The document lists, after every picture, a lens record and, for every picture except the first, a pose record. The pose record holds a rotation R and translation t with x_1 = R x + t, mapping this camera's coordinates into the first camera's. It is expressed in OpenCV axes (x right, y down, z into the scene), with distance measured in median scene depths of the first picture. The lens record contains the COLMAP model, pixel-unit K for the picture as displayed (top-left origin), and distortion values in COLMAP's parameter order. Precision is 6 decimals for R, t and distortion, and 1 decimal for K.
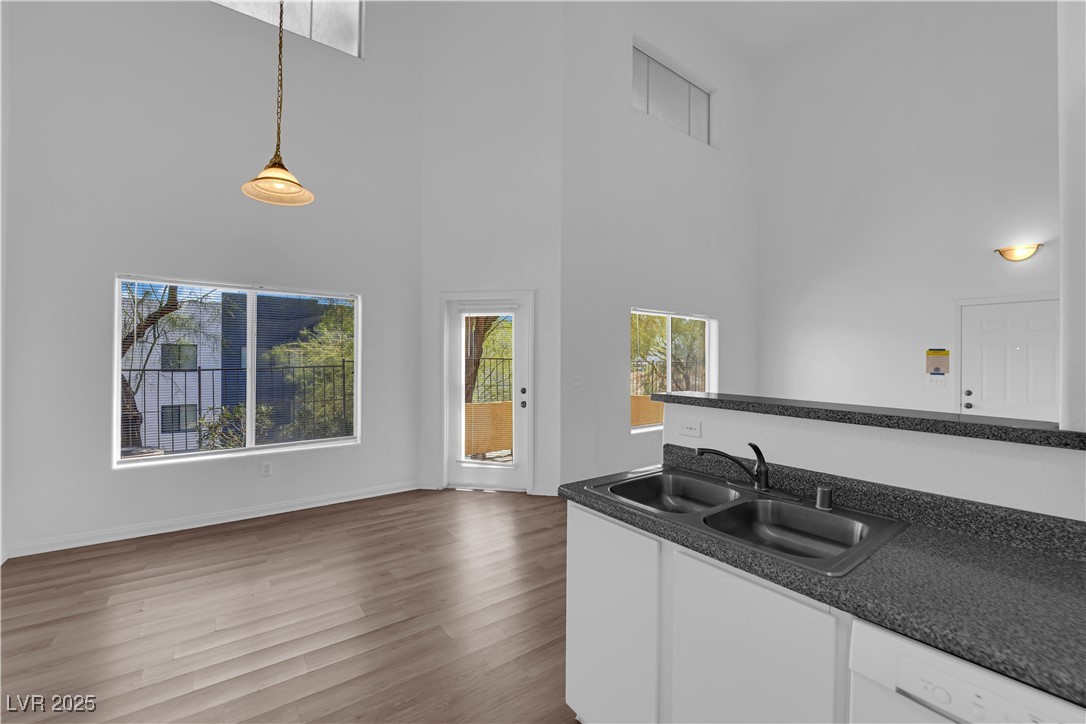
lens RADIAL K [[439.4, 0, 545.9], [0, 439.4, 361.0], [0, 0, 1]] dist [-0.008034, -0.003850]
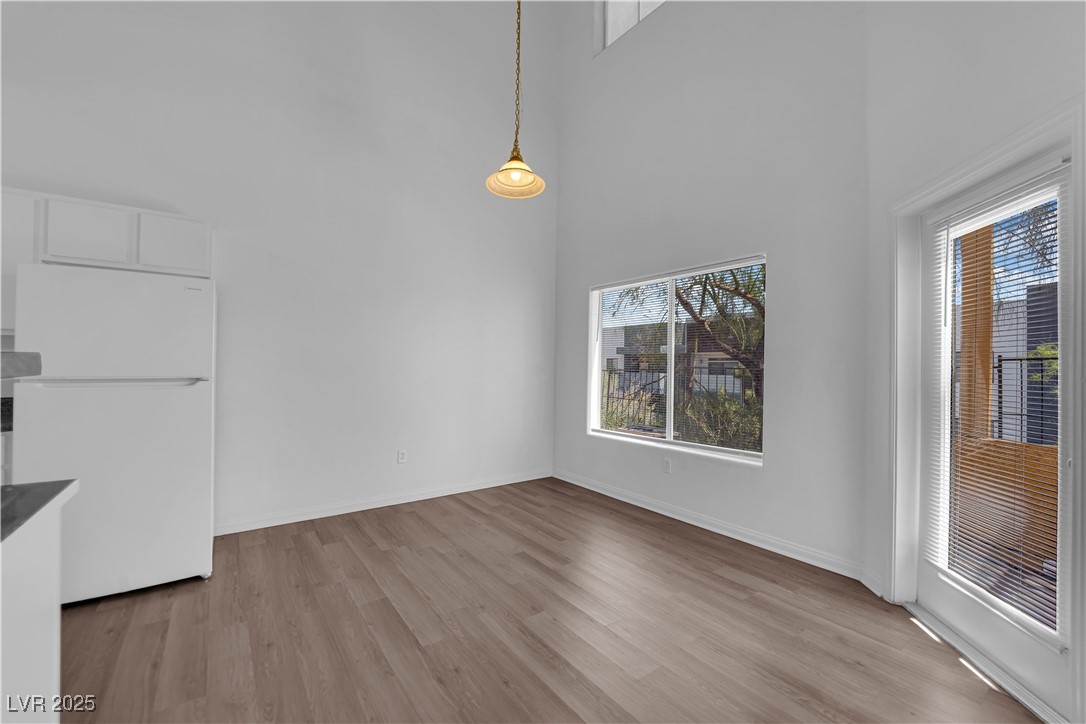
lens RADIAL K [[439.4, 0, 545.9], [0, 439.4, 361.0], [0, 0, 1]] dist [-0.008034, -0.003850]
pose [[-0.001010, -0.017621, -0.999844, 0.256491], [-0.014836, 0.999735, -0.017604, 0.035405], [0.999889, 0.014816, -0.001271, 0.612606]]
